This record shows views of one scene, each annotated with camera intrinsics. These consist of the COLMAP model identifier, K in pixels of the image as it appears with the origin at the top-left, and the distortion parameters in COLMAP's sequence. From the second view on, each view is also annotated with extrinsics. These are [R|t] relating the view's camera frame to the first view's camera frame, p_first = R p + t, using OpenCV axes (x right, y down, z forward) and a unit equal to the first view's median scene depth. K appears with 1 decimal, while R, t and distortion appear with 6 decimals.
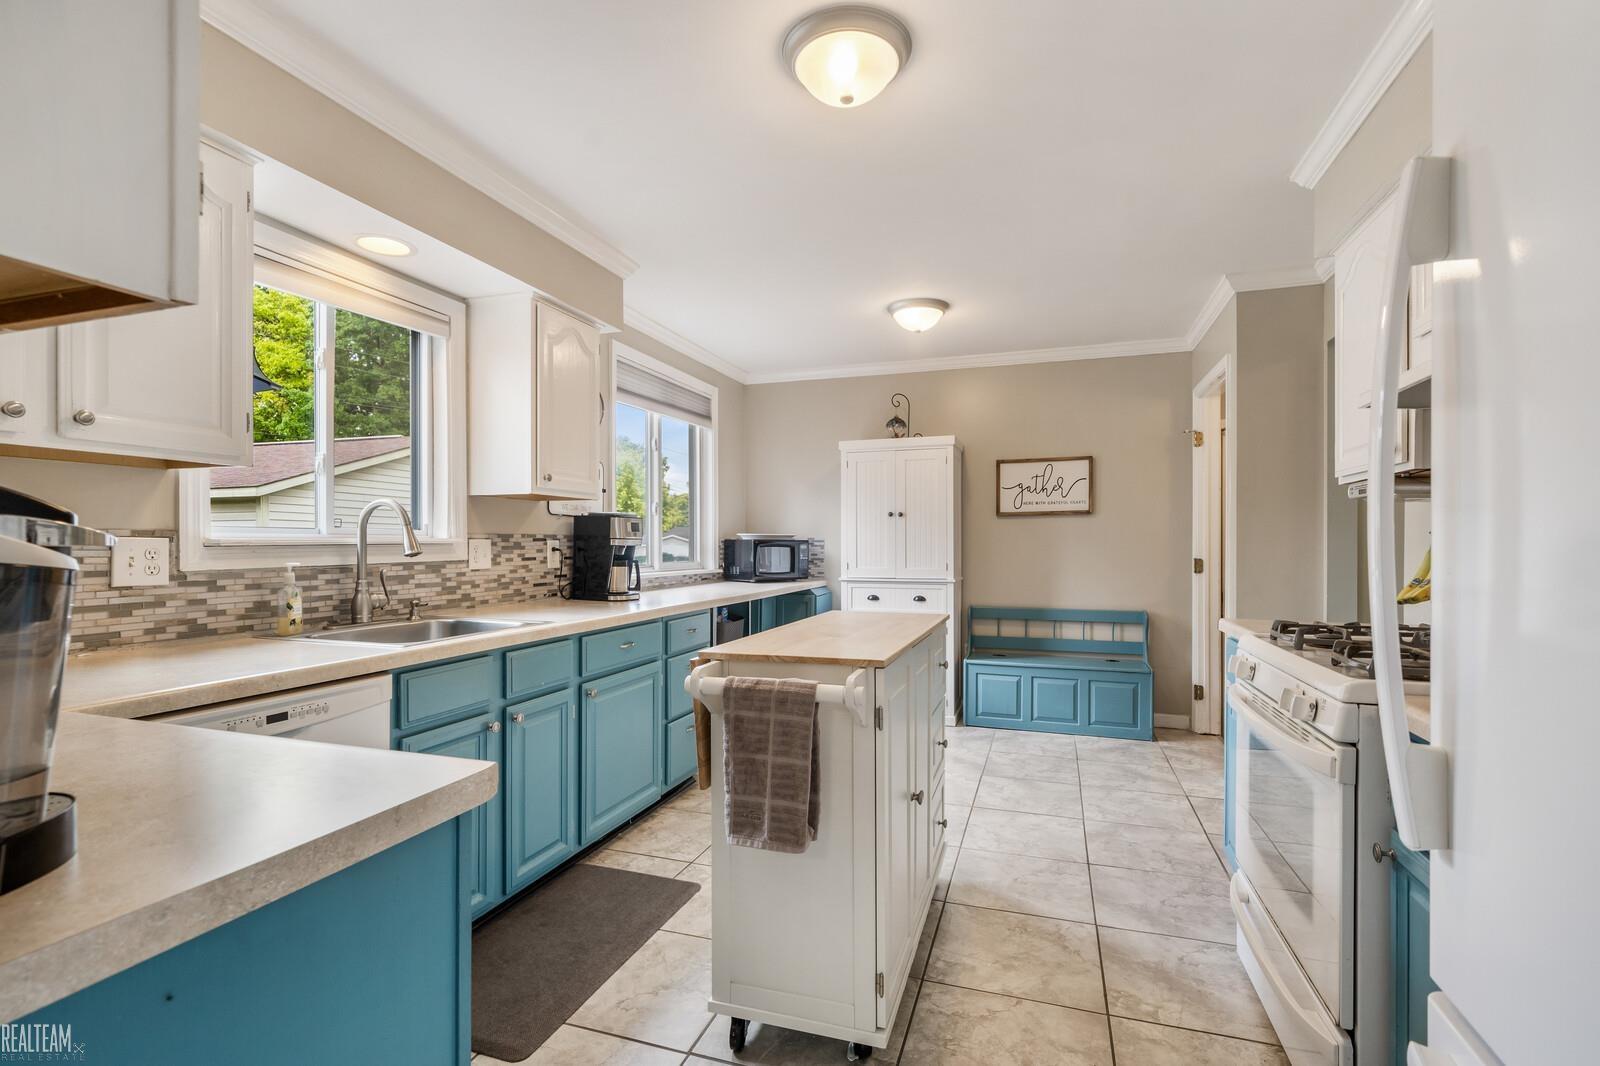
lens RADIAL K [[741.9, 0, 794.5], [0, 741.9, 544.5], [0, 0, 1]] dist [0.003981, 0.000855]
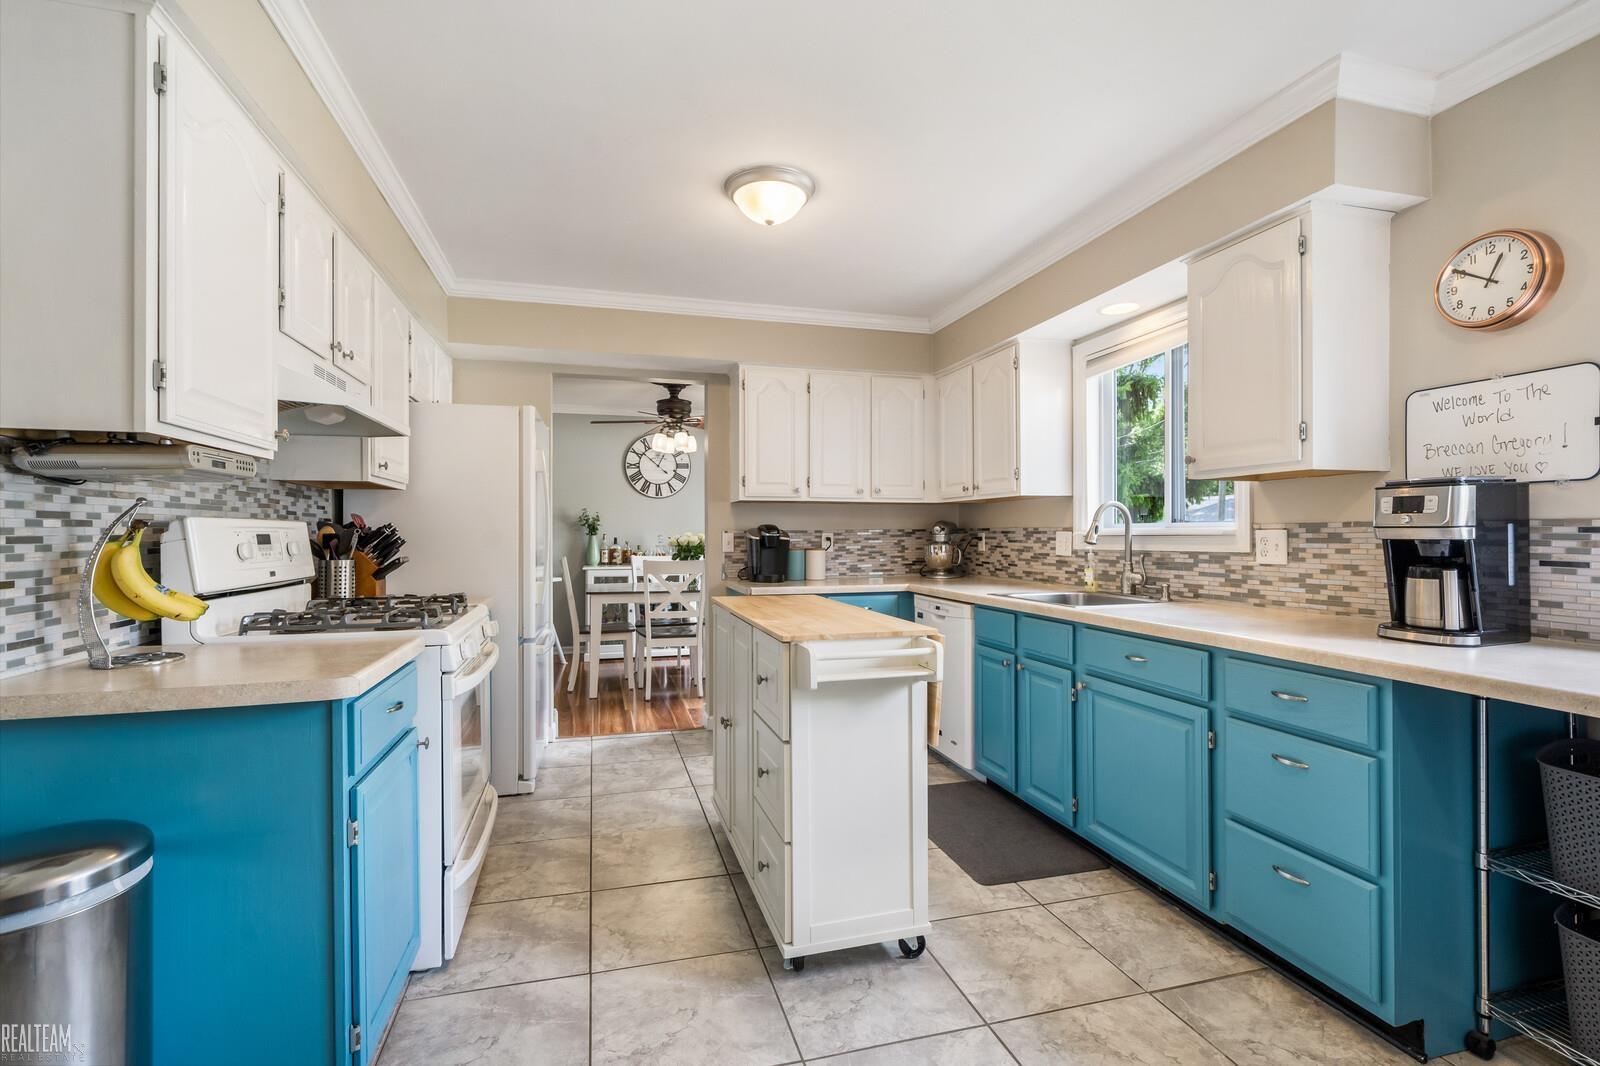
lens RADIAL K [[741.9, 0, 797.8], [0, 741.9, 529.3], [0, 0, 1]] dist [0.003981, 0.000855]
pose [[-0.825352, -0.002477, -0.564614, 0.555520], [-0.000003, 0.999990, -0.004383, -0.004130], [0.564619, -0.003616, -0.825344, 1.477099]]
